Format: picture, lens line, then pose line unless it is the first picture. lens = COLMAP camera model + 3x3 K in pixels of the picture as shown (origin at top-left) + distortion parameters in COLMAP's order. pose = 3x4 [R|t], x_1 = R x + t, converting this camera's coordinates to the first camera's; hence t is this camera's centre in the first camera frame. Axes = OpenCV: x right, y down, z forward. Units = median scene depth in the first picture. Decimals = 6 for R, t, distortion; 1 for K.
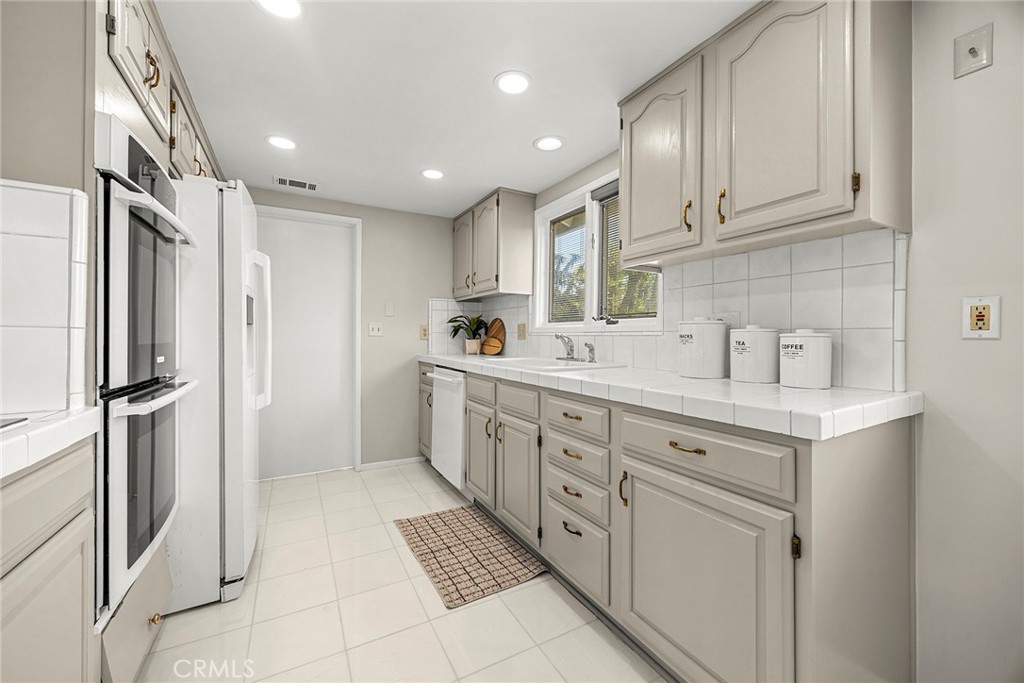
lens RADIAL K [[397.1, 0, 512.9], [0, 397.1, 340.0], [0, 0, 1]] dist [-0.003932, -0.000330]
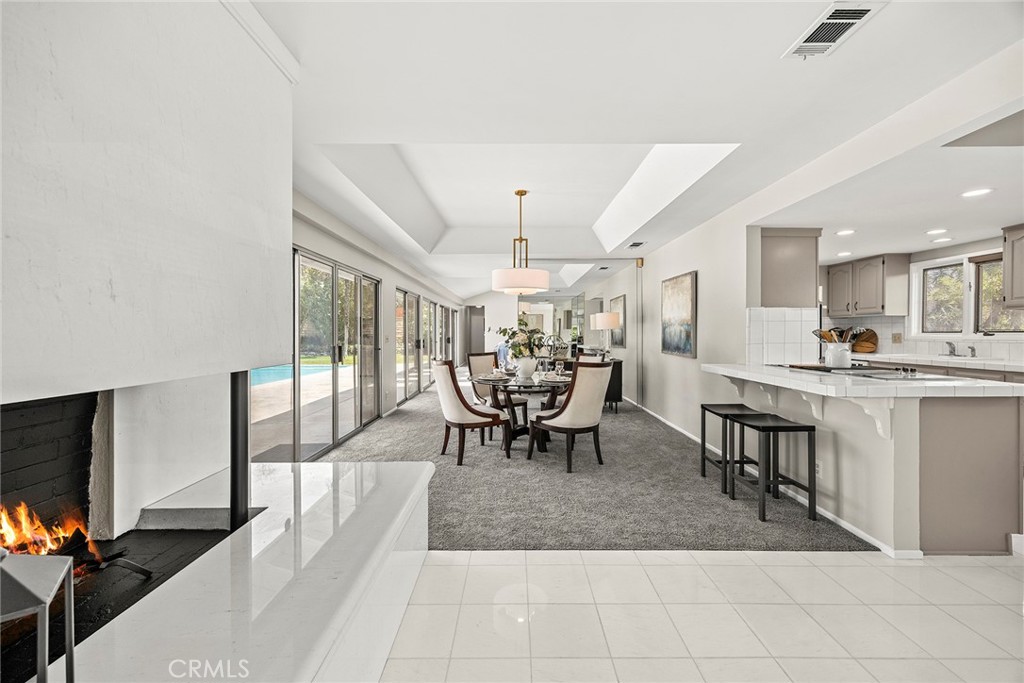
lens RADIAL K [[397.1, 0, 517.1], [0, 397.1, 338.5], [0, 0, 1]] dist [-0.003932, -0.000330]
pose [[0.867508, -0.001714, -0.497420, -0.567191], [0.003141, 0.999993, 0.002034, -0.030046], [0.497413, -0.003327, 0.867508, -1.273923]]
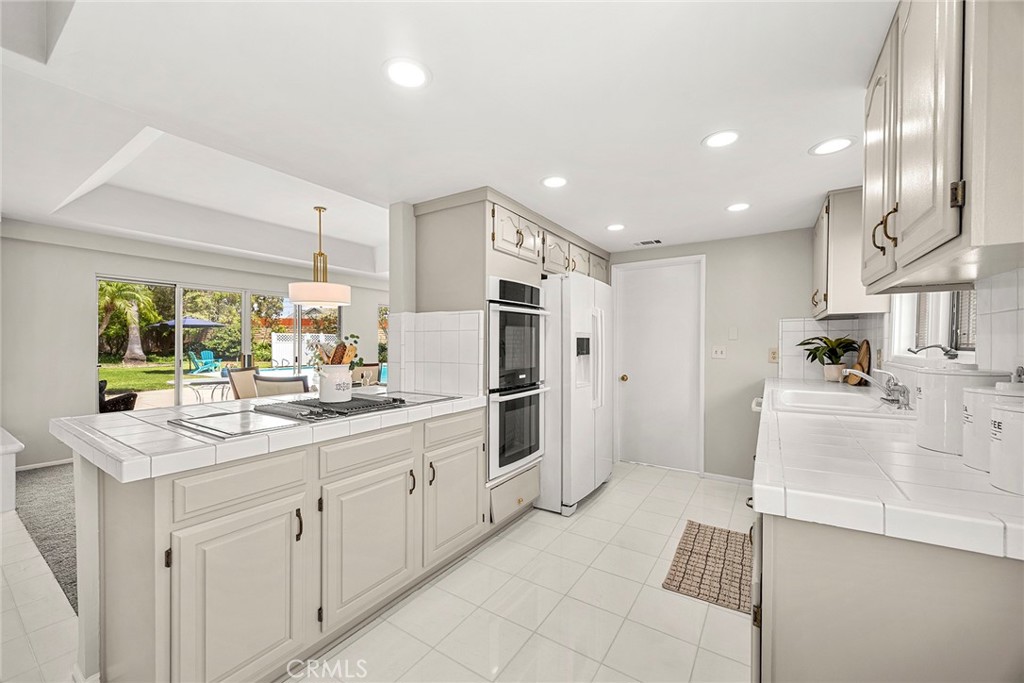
lens RADIAL K [[397.1, 0, 513.9], [0, 397.1, 349.4], [0, 0, 1]] dist [-0.003932, -0.000330]
pose [[0.464219, 0.008480, -0.885680, 0.416266], [-0.003541, 0.999964, 0.007718, -0.047993], [0.885714, -0.000447, 0.464232, -0.001423]]
